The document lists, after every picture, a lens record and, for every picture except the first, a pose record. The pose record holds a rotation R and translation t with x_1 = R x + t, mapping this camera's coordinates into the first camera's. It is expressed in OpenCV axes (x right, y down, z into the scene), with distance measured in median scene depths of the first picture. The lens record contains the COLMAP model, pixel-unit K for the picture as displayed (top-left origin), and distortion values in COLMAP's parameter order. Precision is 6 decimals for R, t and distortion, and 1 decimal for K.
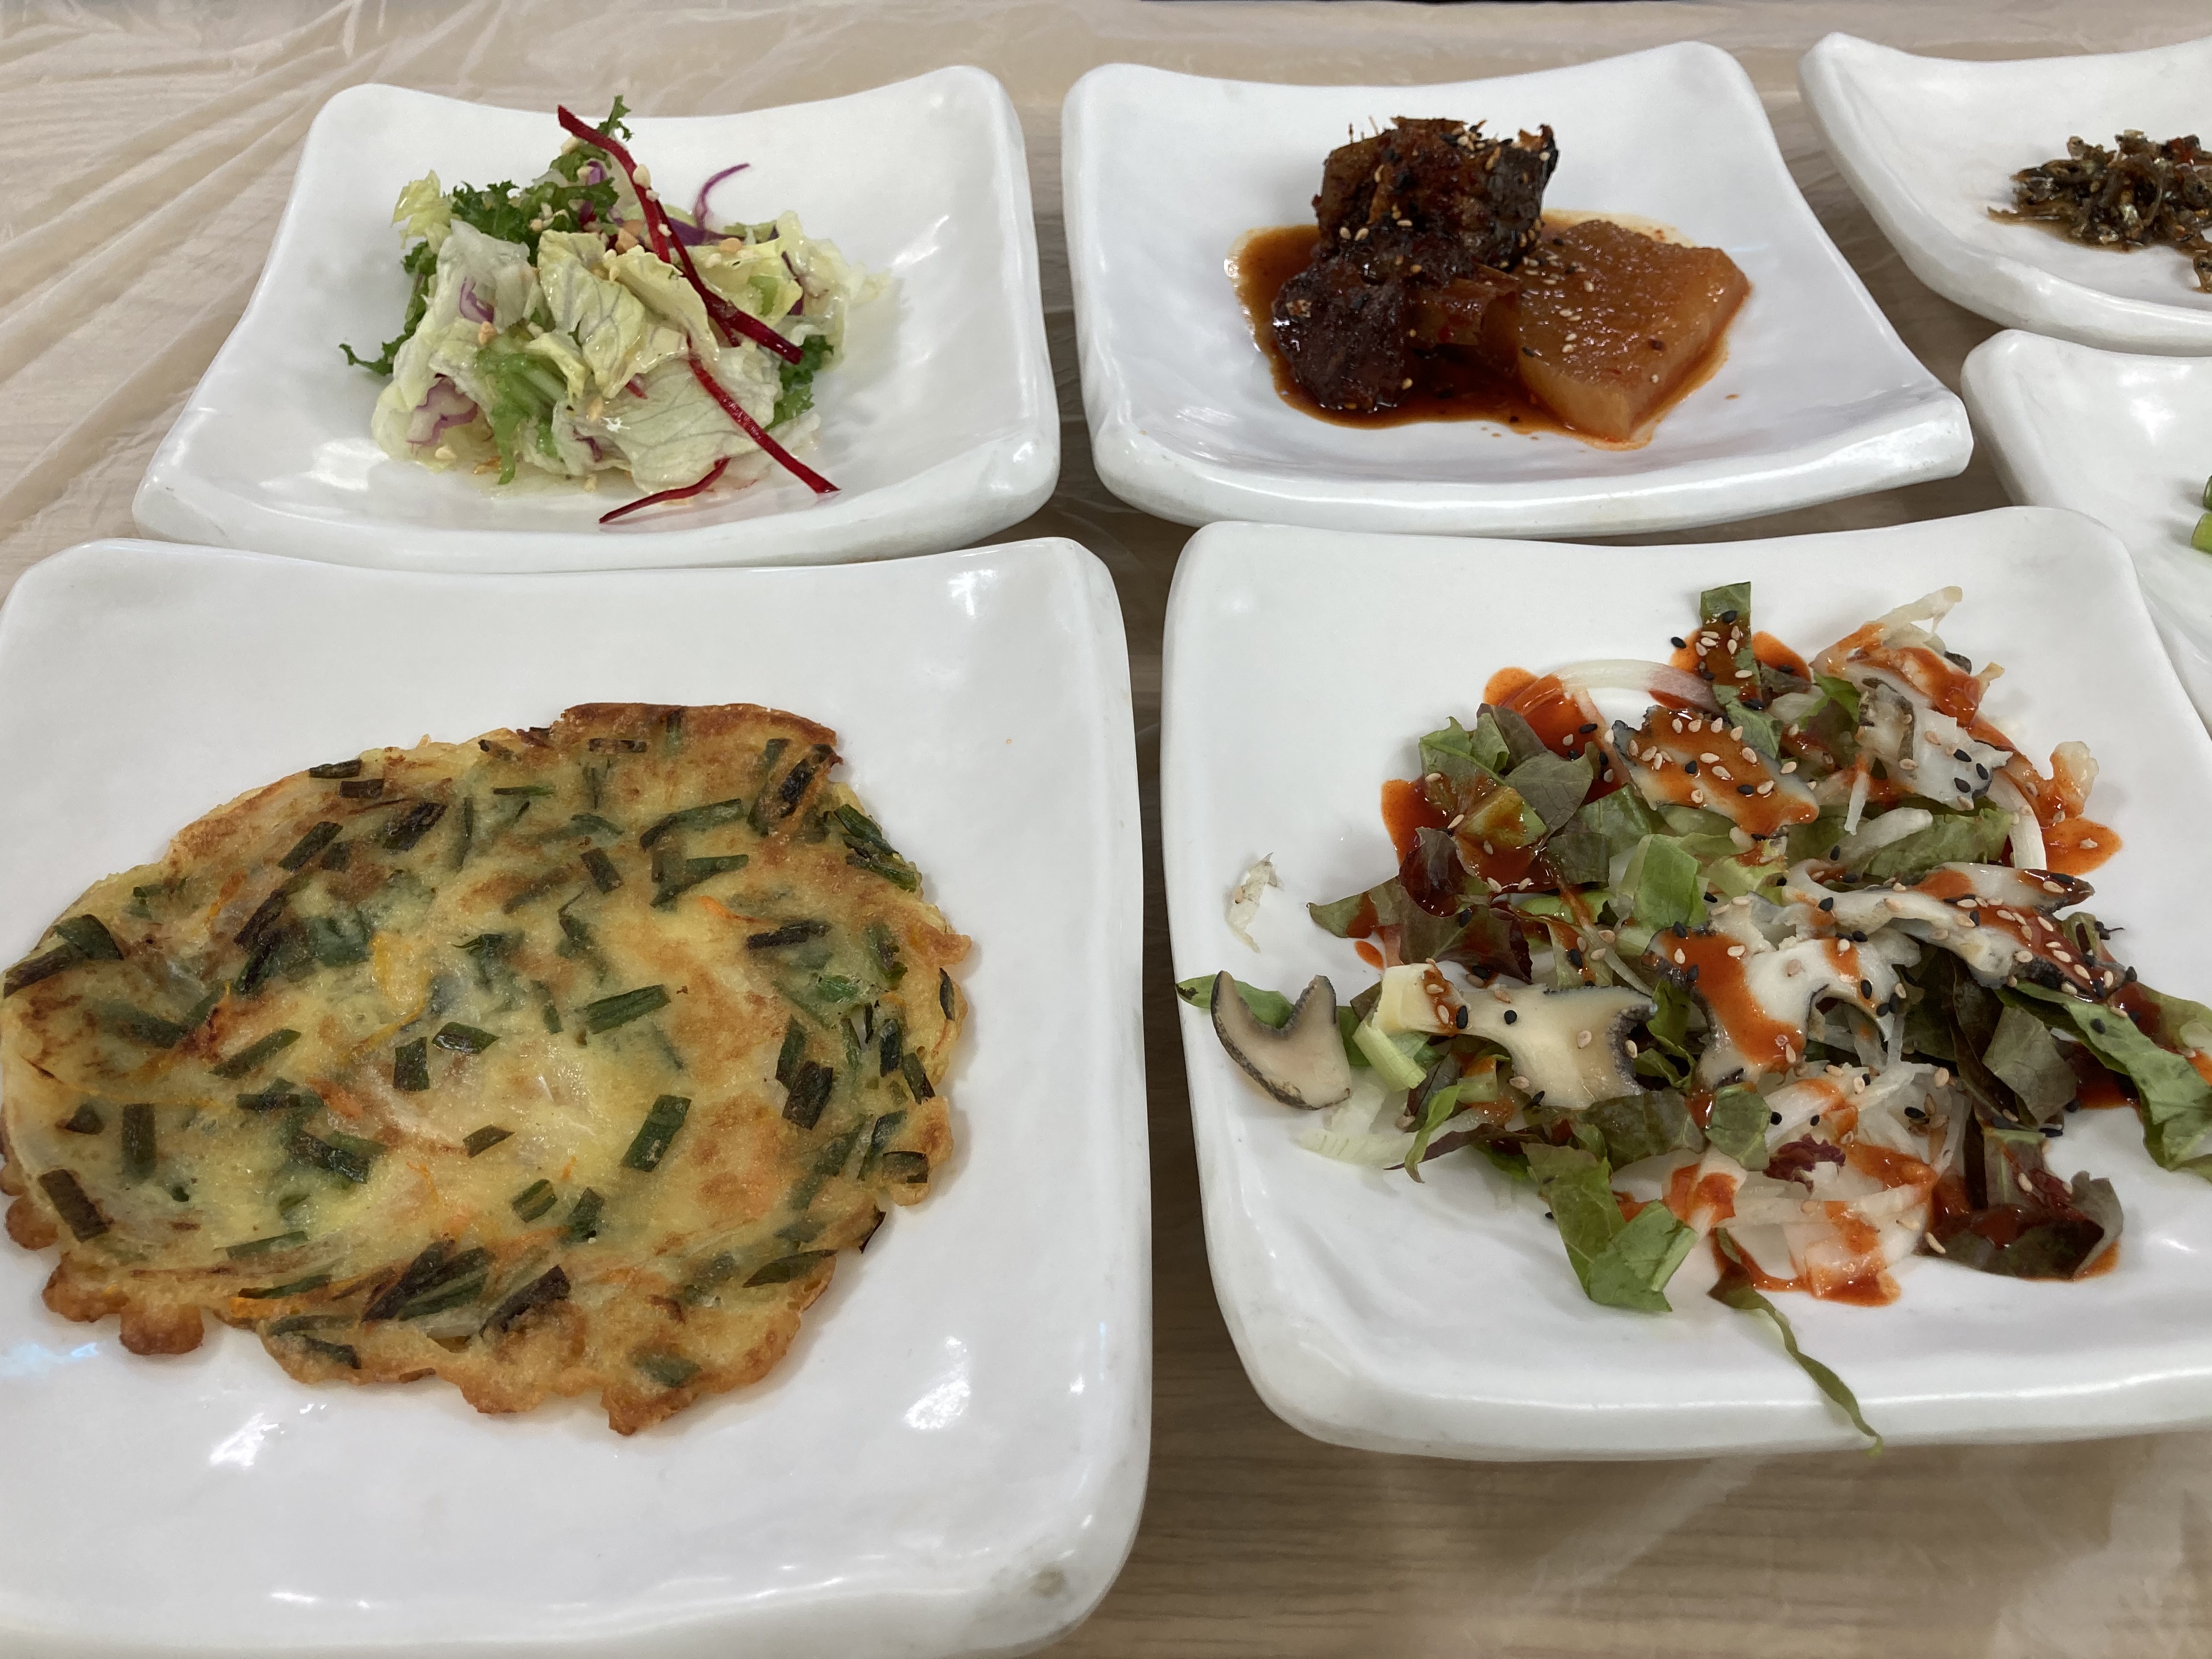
lens RADIAL K [[1808.5, 0, 1196.6], [0, 1808.5, 827.9], [0, 0, 1]] dist [0.001962, -0.009135]
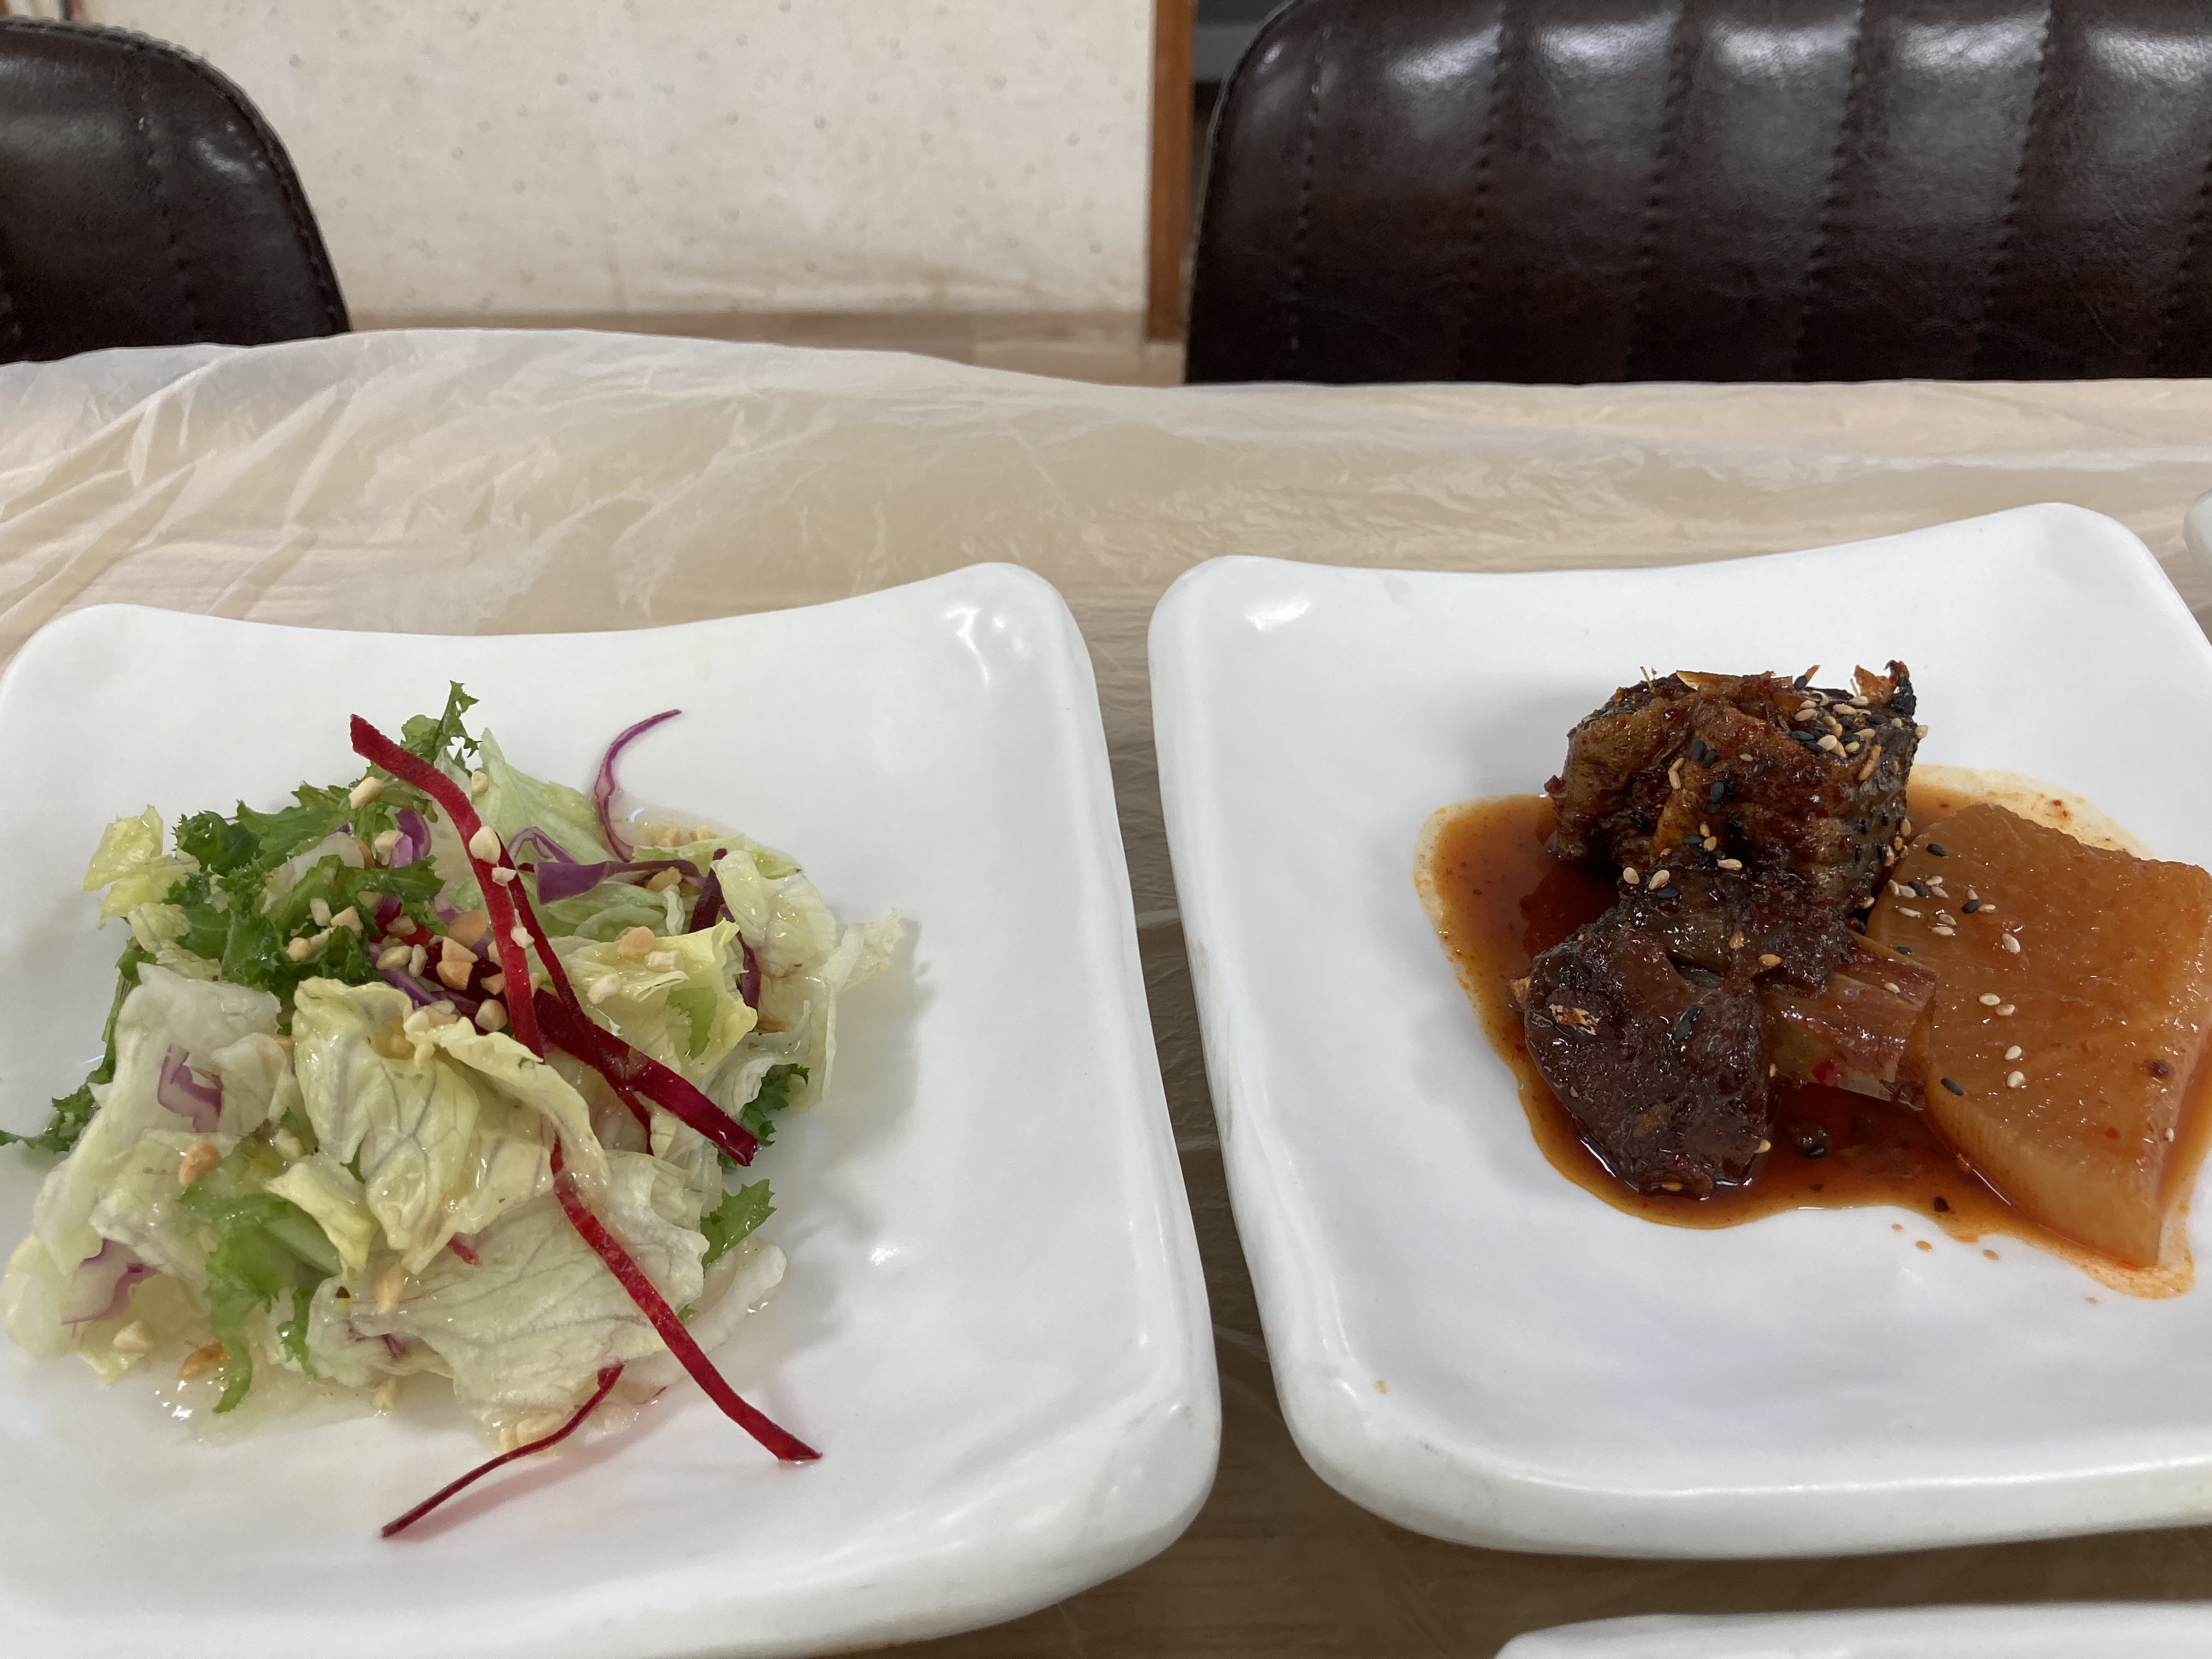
lens RADIAL K [[1808.5, 0, 1196.6], [0, 1808.5, 827.9], [0, 0, 1]] dist [0.001962, -0.009135]
pose [[0.999572, -0.019148, 0.022137, -0.085893], [0.021157, 0.995306, -0.094438, -0.306728], [-0.020225, 0.094866, 0.995285, 0.403630]]
